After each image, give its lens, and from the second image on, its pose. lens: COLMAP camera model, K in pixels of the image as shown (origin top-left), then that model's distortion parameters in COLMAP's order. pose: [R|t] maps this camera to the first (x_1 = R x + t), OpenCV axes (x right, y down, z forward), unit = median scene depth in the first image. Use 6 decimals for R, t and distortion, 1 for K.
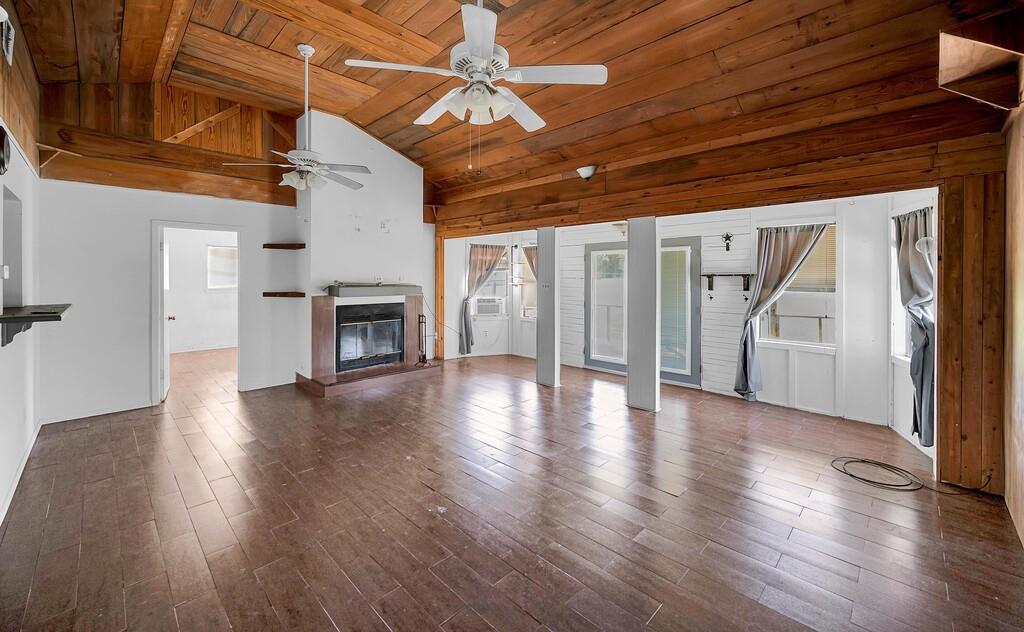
lens RADIAL K [[402.2, 0, 513.3], [0, 402.2, 277.9], [0, 0, 1]] dist [0.000749, 0.000150]
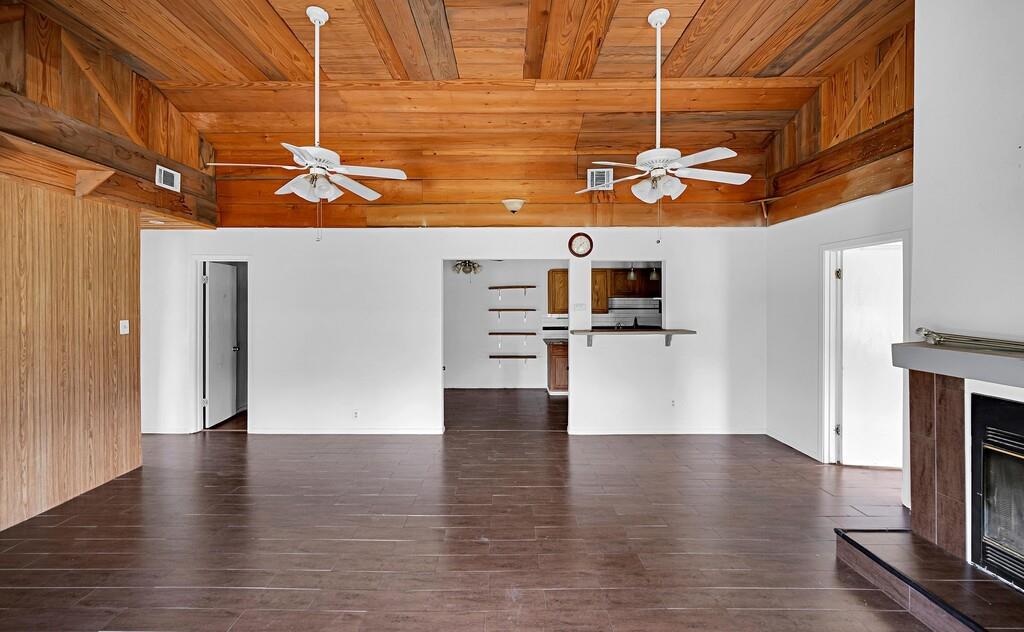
lens RADIAL K [[415.2, 0, 504.2], [0, 415.2, 303.0], [0, 0, 1]] dist [-0.000170, -0.000027]
pose [[-0.720811, 0.004092, -0.693120, 0.170792], [-0.000642, 0.999978, 0.006571, -0.021024], [0.693132, 0.005182, -0.720792, 0.956241]]
